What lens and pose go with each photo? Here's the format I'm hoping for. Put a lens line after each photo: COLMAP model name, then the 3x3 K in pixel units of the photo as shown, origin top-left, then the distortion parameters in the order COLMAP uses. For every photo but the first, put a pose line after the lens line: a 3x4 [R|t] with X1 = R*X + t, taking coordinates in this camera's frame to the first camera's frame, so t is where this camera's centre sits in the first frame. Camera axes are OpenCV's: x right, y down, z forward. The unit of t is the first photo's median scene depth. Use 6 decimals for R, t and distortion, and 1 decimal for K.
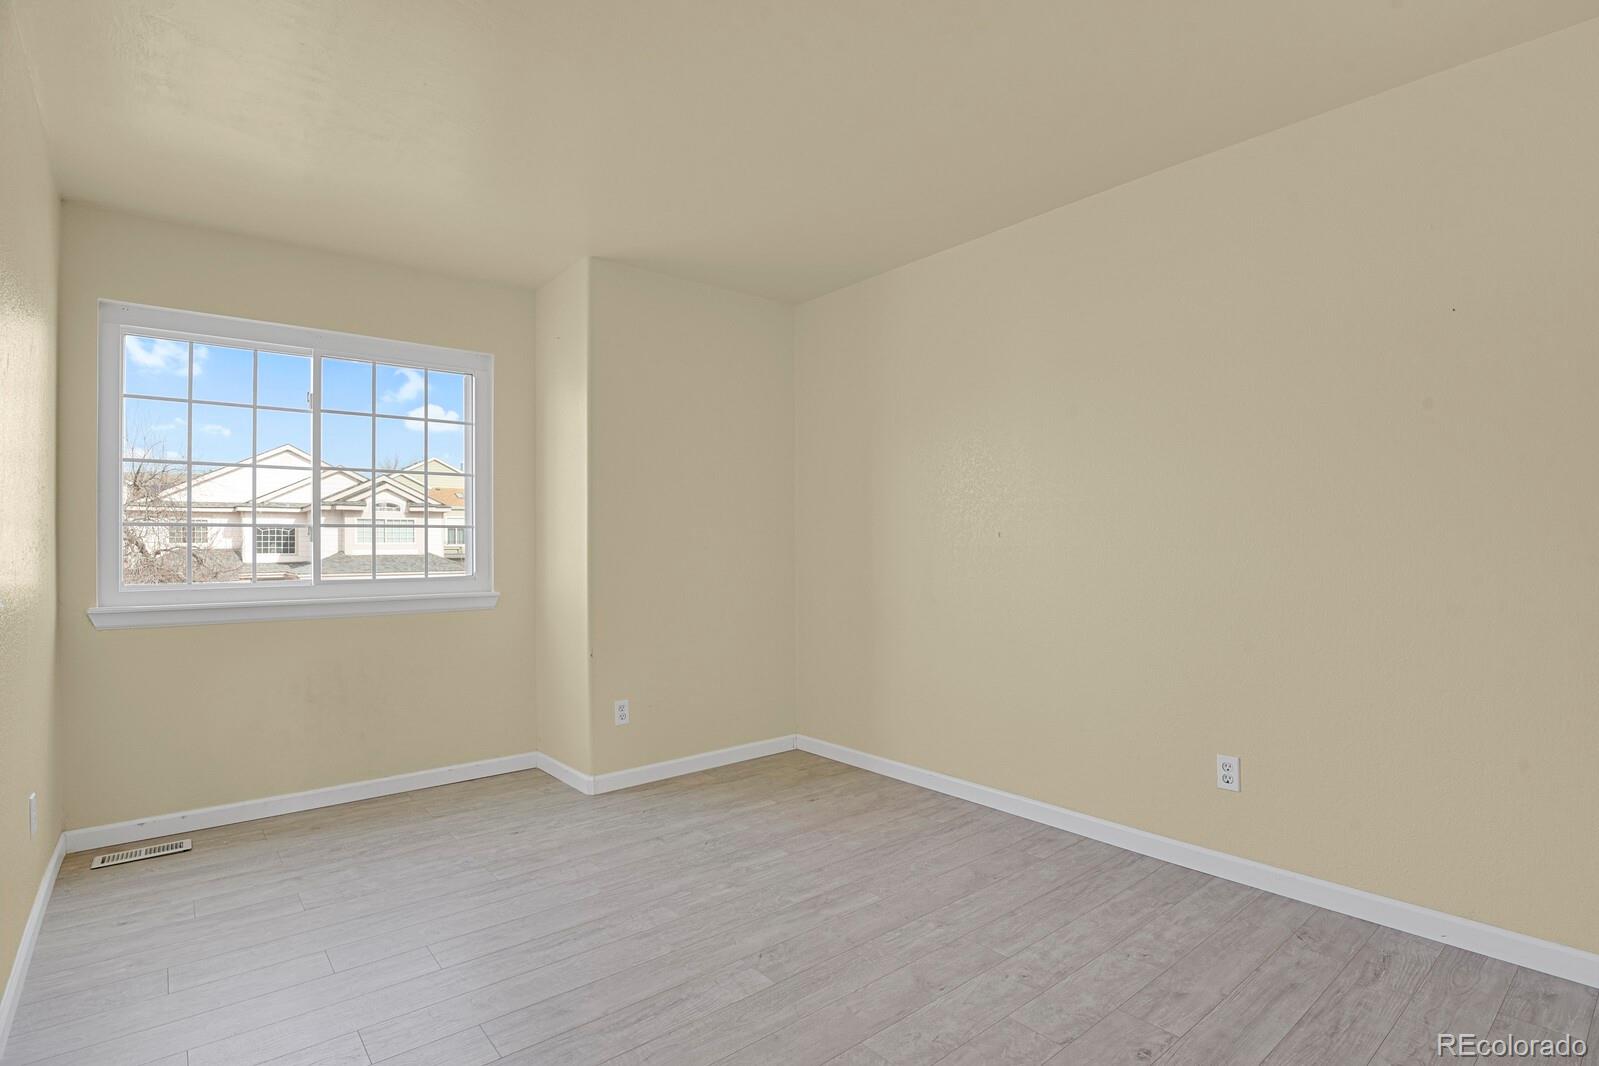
lens RADIAL K [[781.6, 0, 798.2], [0, 781.6, 526.7], [0, 0, 1]] dist [-0.026880, -0.002640]
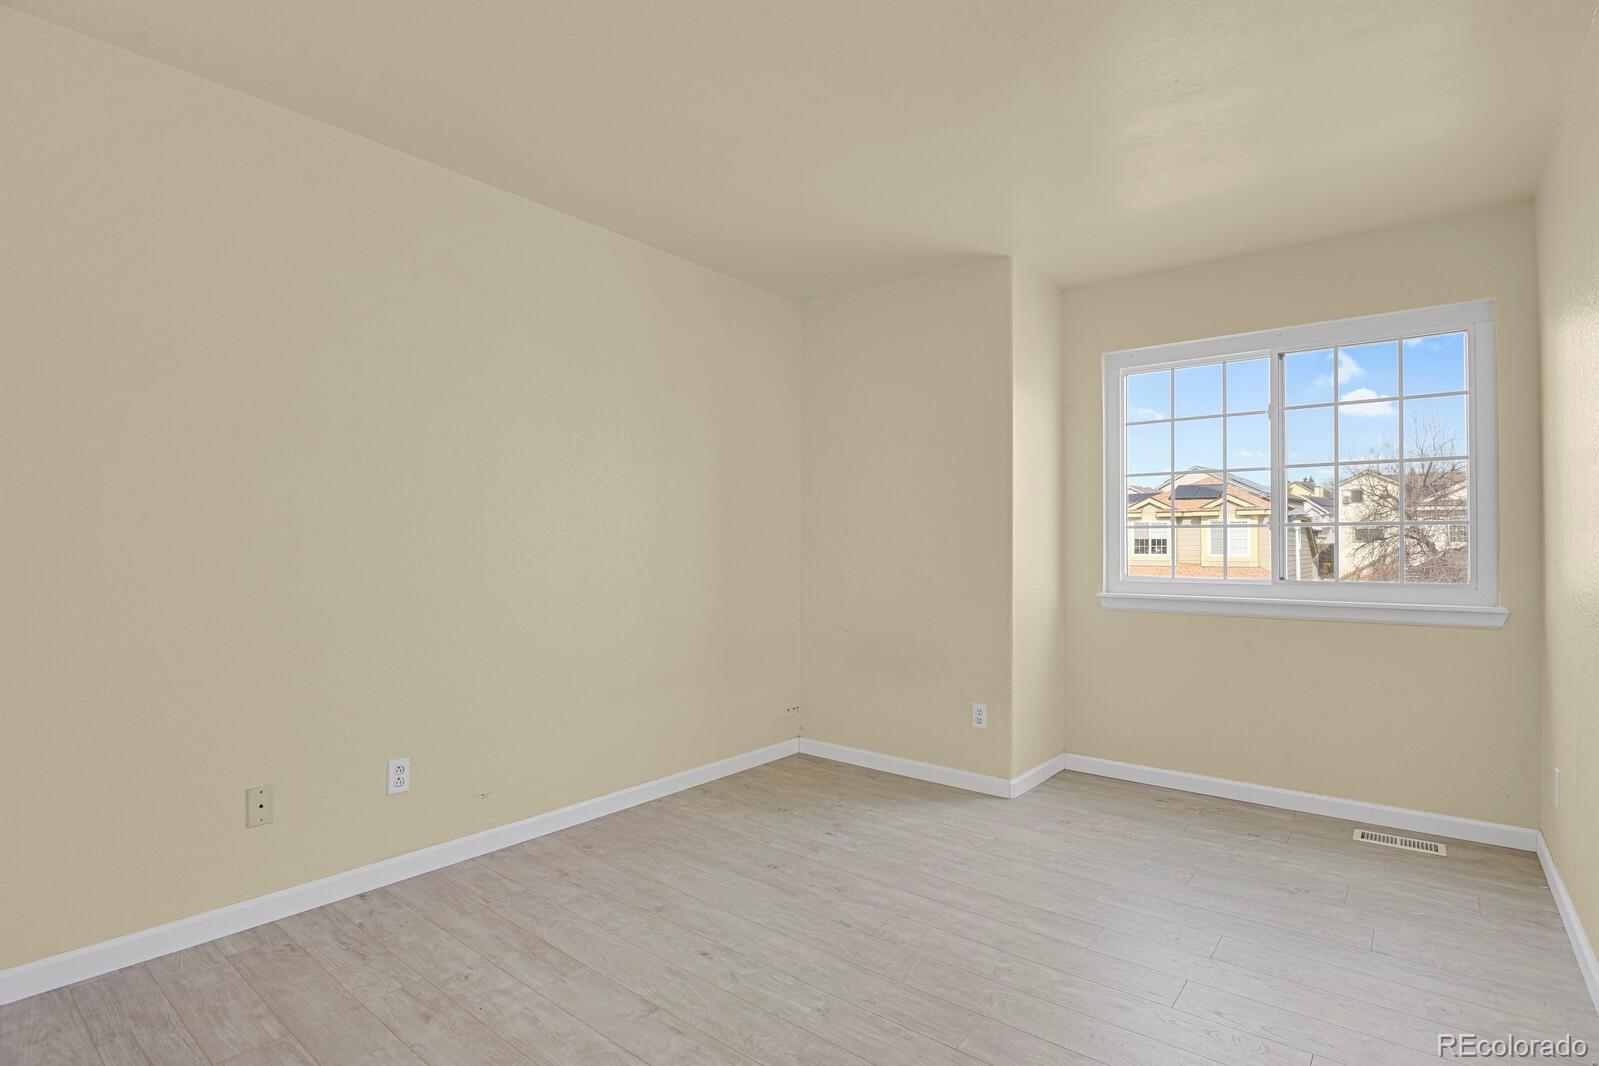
lens RADIAL K [[781.6, 0, 794.1], [0, 781.6, 541.6], [0, 0, 1]] dist [-0.026880, -0.002640]
pose [[0.179596, 0.001152, -0.983740, 0.295477], [0.019197, 0.999805, 0.004675, 0.003640], [0.983553, -0.019725, 0.179539, 0.250097]]
